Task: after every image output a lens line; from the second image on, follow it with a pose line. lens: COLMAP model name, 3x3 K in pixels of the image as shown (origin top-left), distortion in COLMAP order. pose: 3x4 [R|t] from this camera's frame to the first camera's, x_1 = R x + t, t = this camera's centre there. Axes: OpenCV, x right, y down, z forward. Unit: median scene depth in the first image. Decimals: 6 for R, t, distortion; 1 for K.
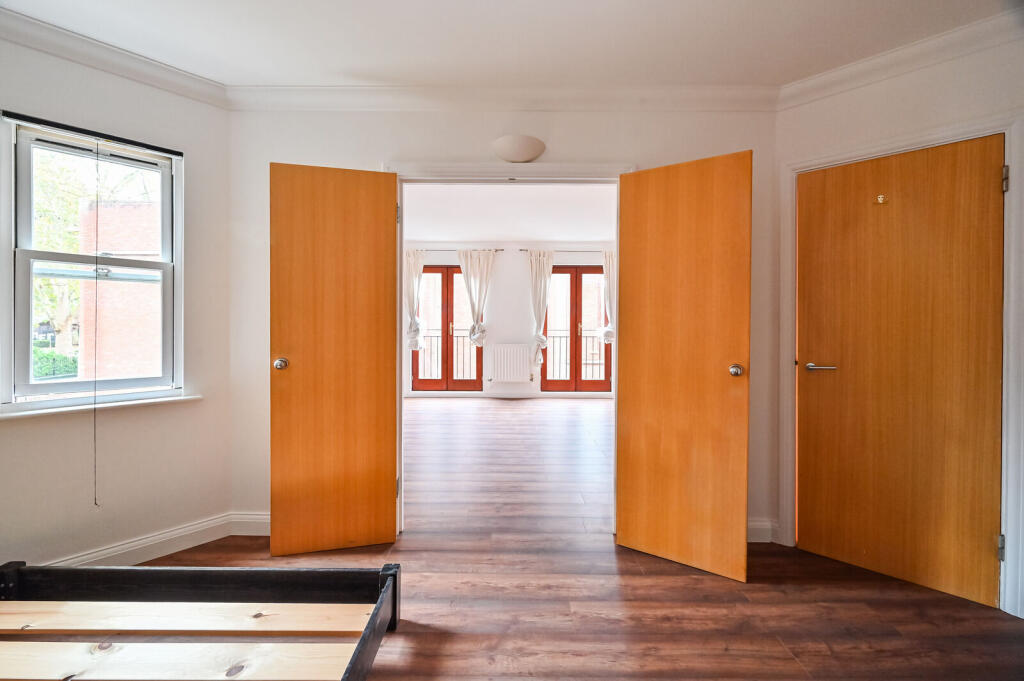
lens RADIAL K [[405.2, 0, 512.0], [0, 405.2, 330.2], [0, 0, 1]] dist [-0.001376, 0.000047]
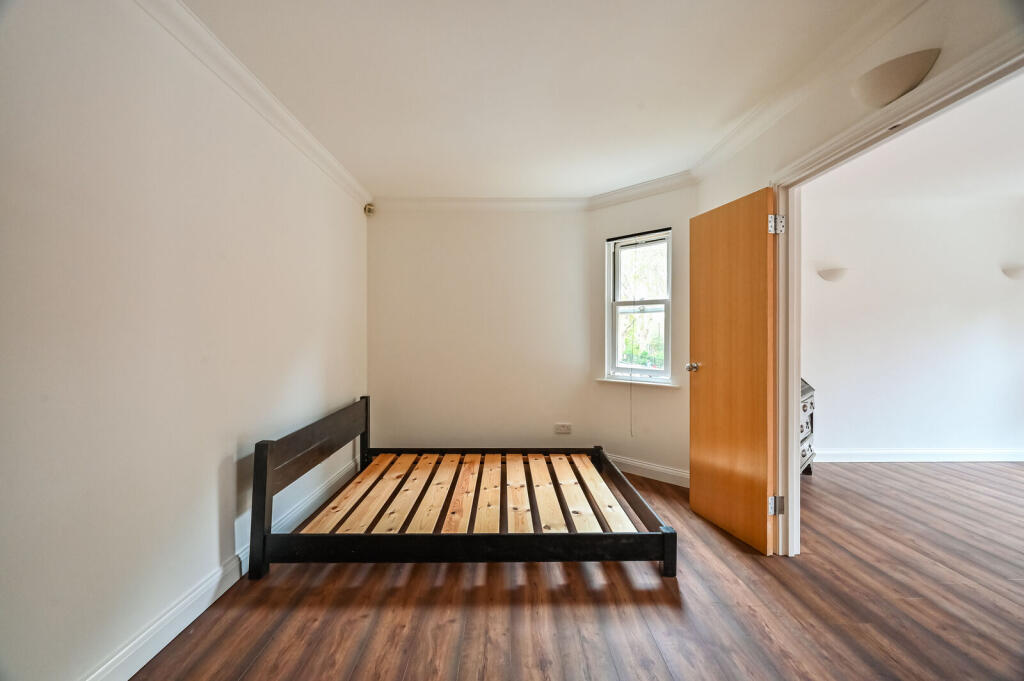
lens RADIAL K [[405.2, 0, 508.0], [0, 405.2, 340.3], [0, 0, 1]] dist [-0.001376, 0.000047]
pose [[0.012483, 0.004794, -0.999911, 0.765179], [-0.015878, 0.999863, 0.004596, -0.001709], [0.999796, 0.015819, 0.012557, 0.377811]]
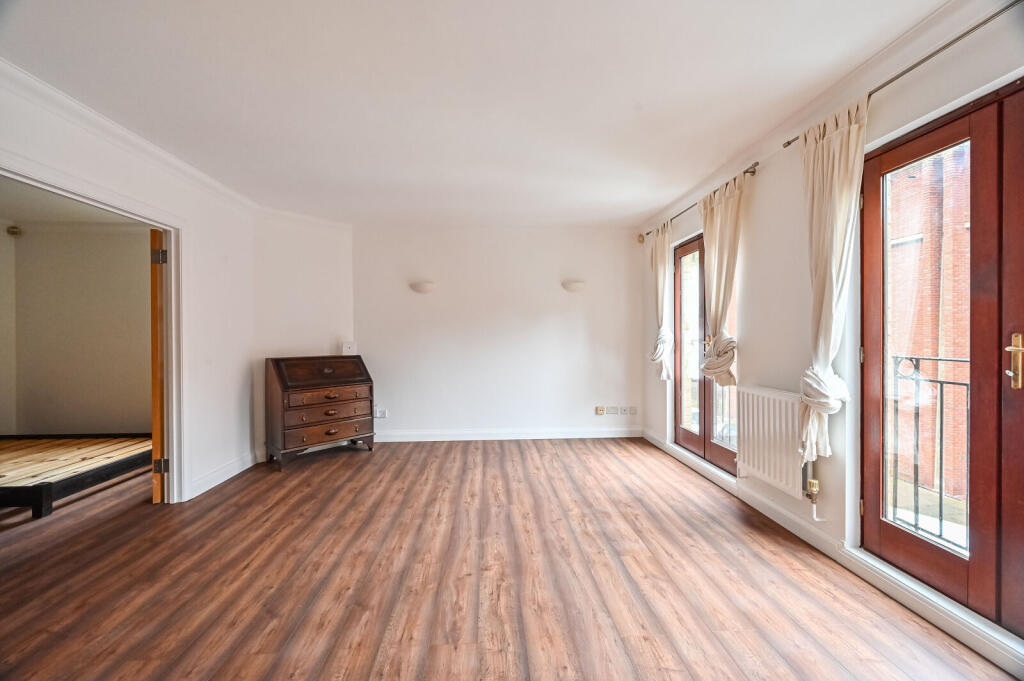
lens RADIAL K [[405.2, 0, 512.2], [0, 405.2, 339.6], [0, 0, 1]] dist [-0.001376, 0.000047]
pose [[0.070353, 0.002320, -0.997519, 1.237793], [-0.014055, 0.999900, 0.001335, -0.037402], [0.997423, 0.013926, 0.070378, 2.316573]]
